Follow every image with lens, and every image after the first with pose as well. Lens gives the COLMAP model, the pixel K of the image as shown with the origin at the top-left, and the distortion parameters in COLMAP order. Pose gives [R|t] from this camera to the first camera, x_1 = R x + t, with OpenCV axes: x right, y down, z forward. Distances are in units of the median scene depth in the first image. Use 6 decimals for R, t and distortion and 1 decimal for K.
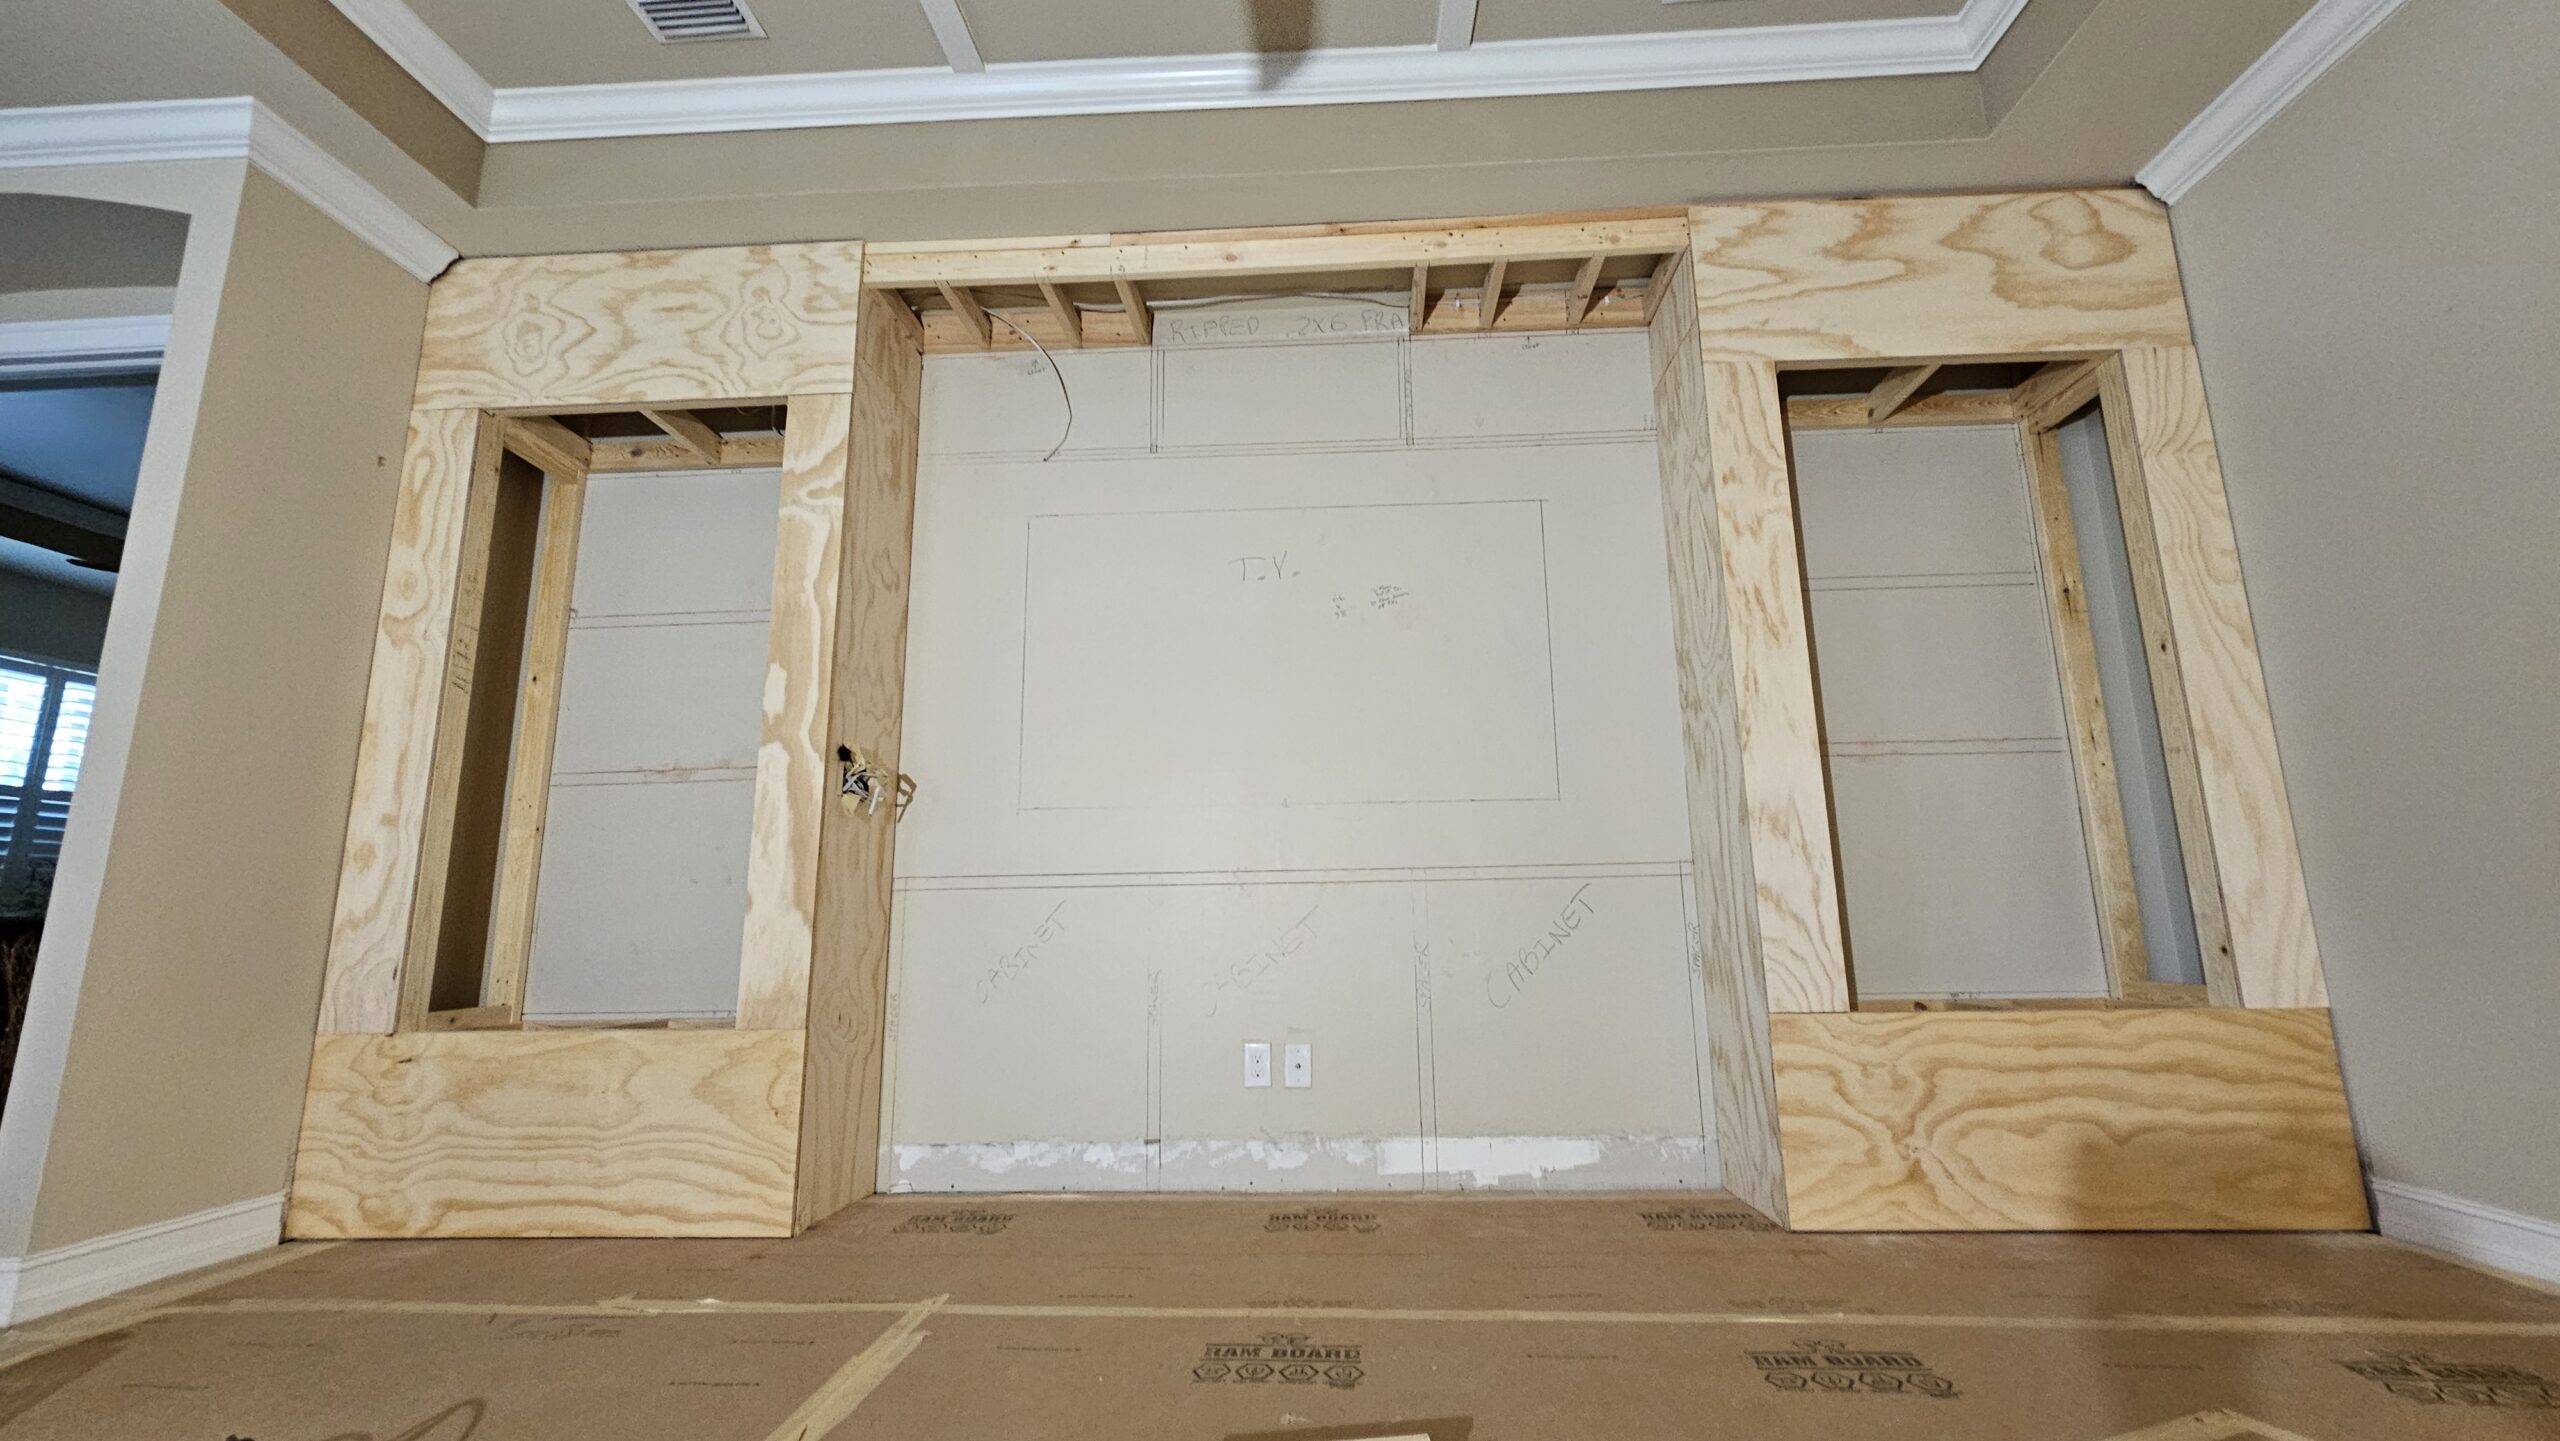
lens RADIAL K [[1041.5, 0, 1295.0], [0, 1041.5, 718.4], [0, 0, 1]] dist [-0.002101, 0.000300]
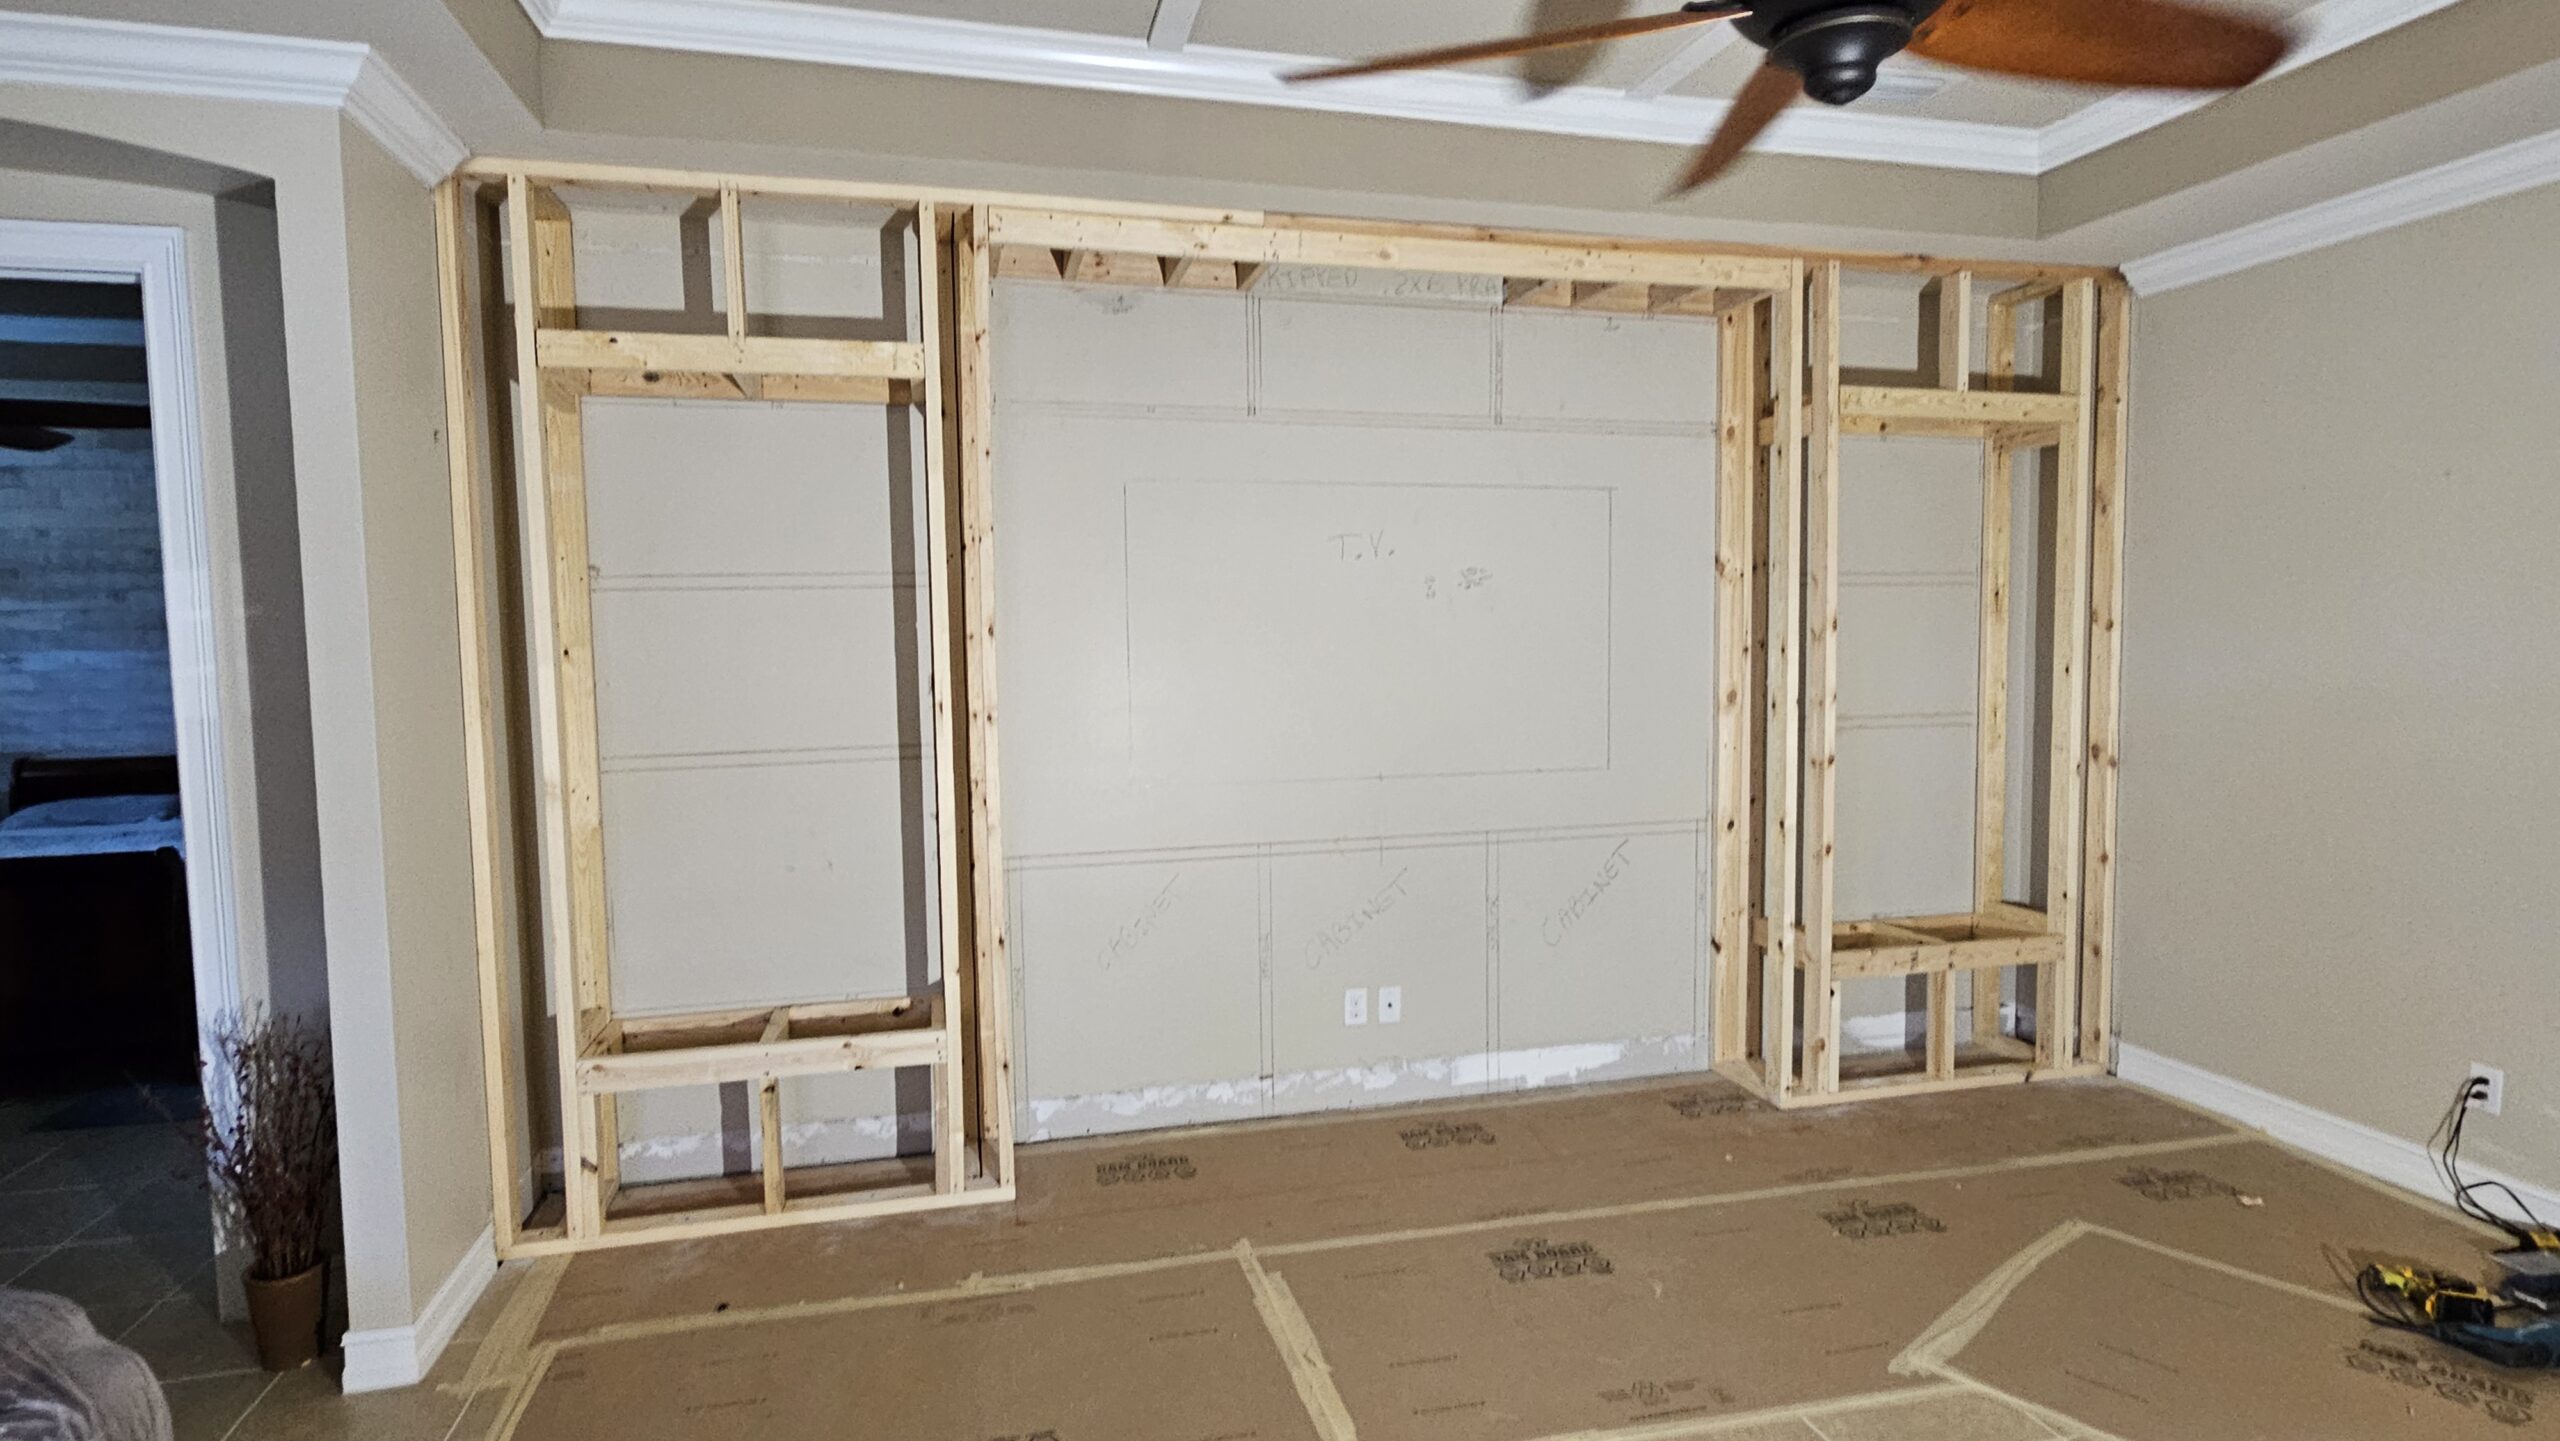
lens RADIAL K [[1344.6, 0, 1301.7], [0, 1344.6, 727.9], [0, 0, 1]] dist [-0.001401, -0.001653]
pose [[0.954003, -0.017210, 0.299304, -0.545905], [-0.060465, 0.966790, 0.248317, -0.334402], [-0.293637, -0.254993, 0.921280, -0.268163]]
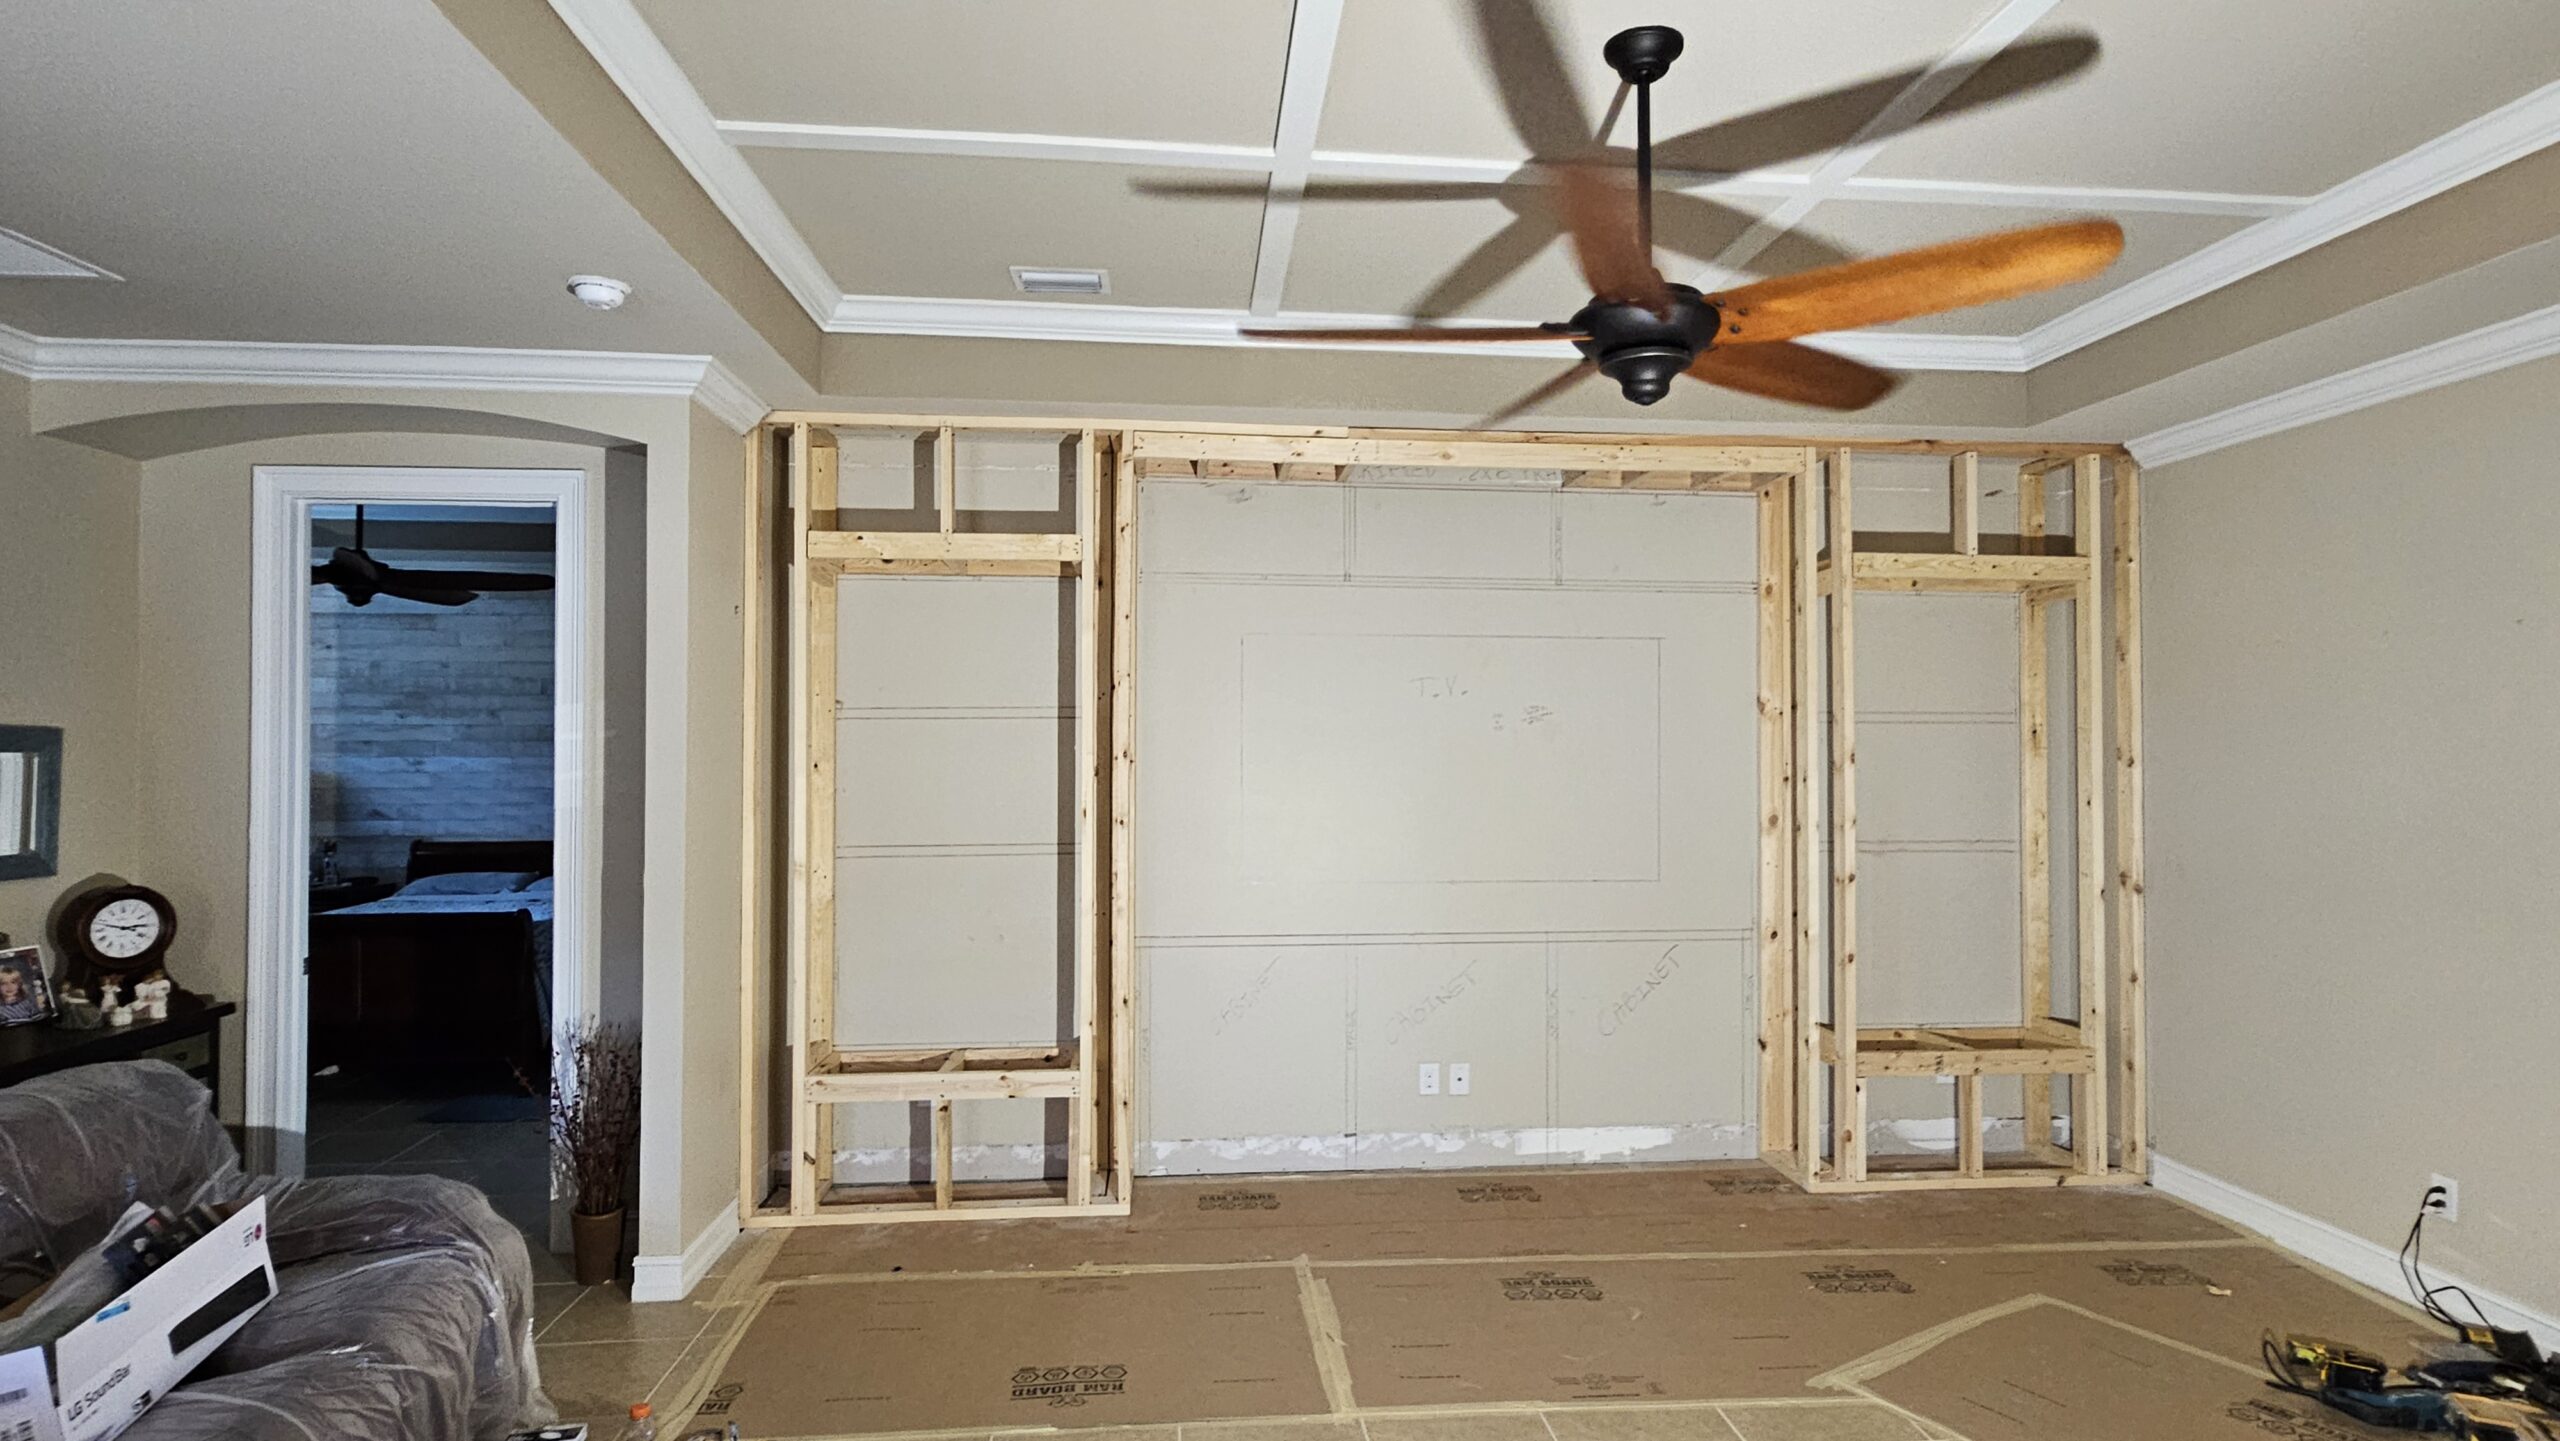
lens RADIAL K [[1344.6, 0, 1301.7], [0, 1344.6, 727.9], [0, 0, 1]] dist [-0.001401, -0.001653]
pose [[0.989422, 0.020577, 0.143600, -0.468565], [-0.045244, 0.984285, 0.170694, -0.406747], [-0.137831, -0.175385, 0.974804, -0.590119]]
